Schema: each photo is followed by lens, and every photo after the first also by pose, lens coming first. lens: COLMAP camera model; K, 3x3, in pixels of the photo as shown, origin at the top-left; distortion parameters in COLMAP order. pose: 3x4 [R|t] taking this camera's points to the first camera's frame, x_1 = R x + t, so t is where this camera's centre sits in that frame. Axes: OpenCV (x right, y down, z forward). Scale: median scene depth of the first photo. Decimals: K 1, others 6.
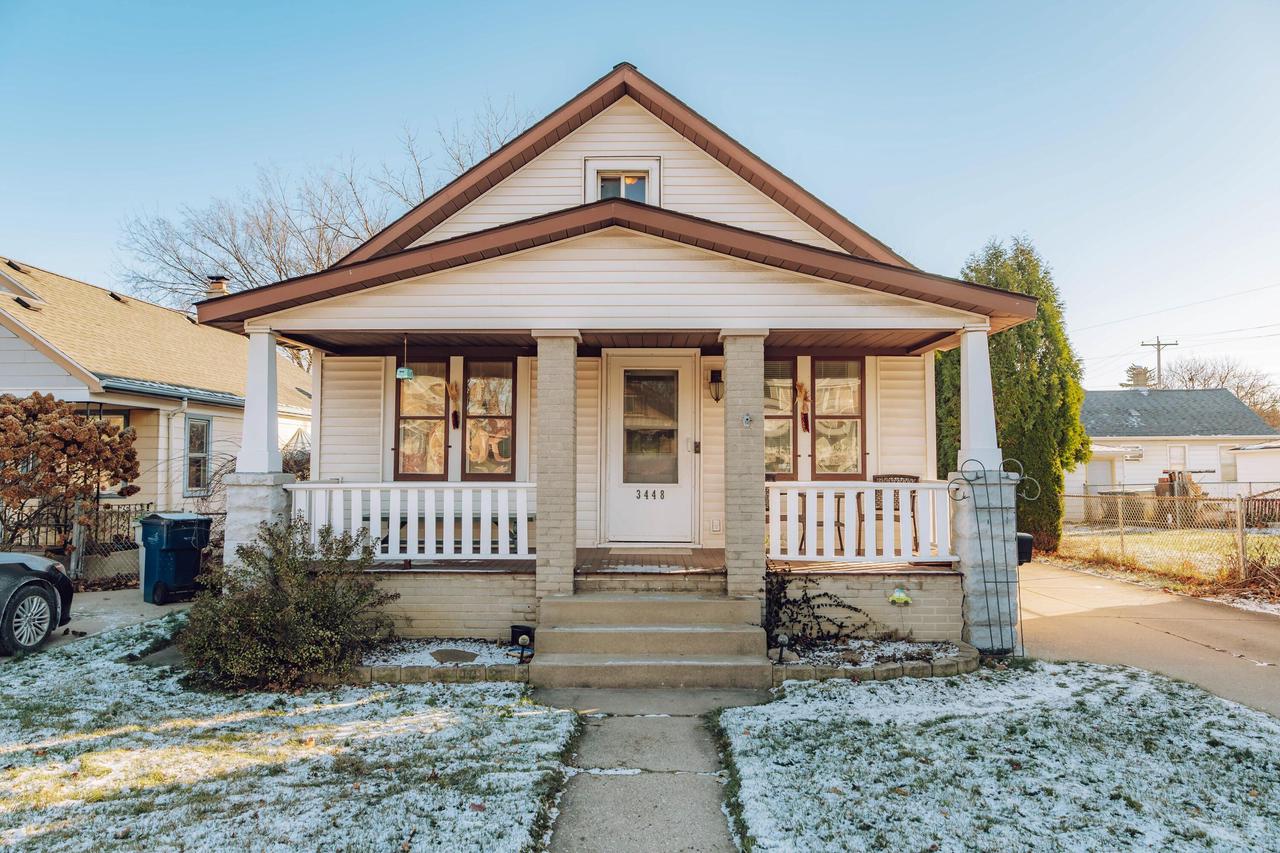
lens RADIAL K [[806.4, 0, 640.4], [0, 806.4, 426.8], [0, 0, 1]] dist [0.006590, 0.001531]
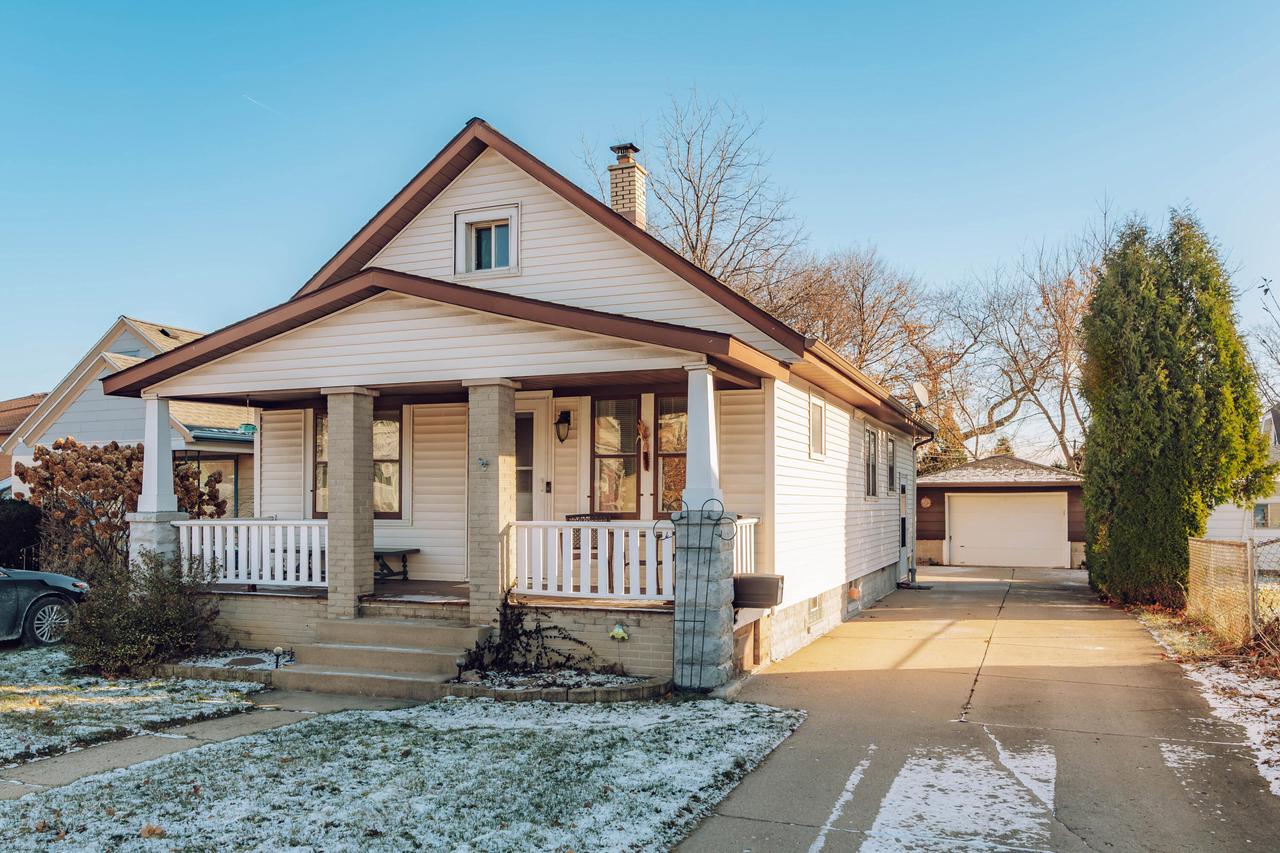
lens RADIAL K [[955.9, 0, 658.9], [0, 955.9, 496.3], [0, 0, 1]] dist [0.009819, 0.001117]
pose [[0.938022, -0.004161, -0.346551, 0.790121], [0.019694, 0.998952, 0.041314, -0.013065], [0.346016, -0.045578, 0.937121, -0.121096]]
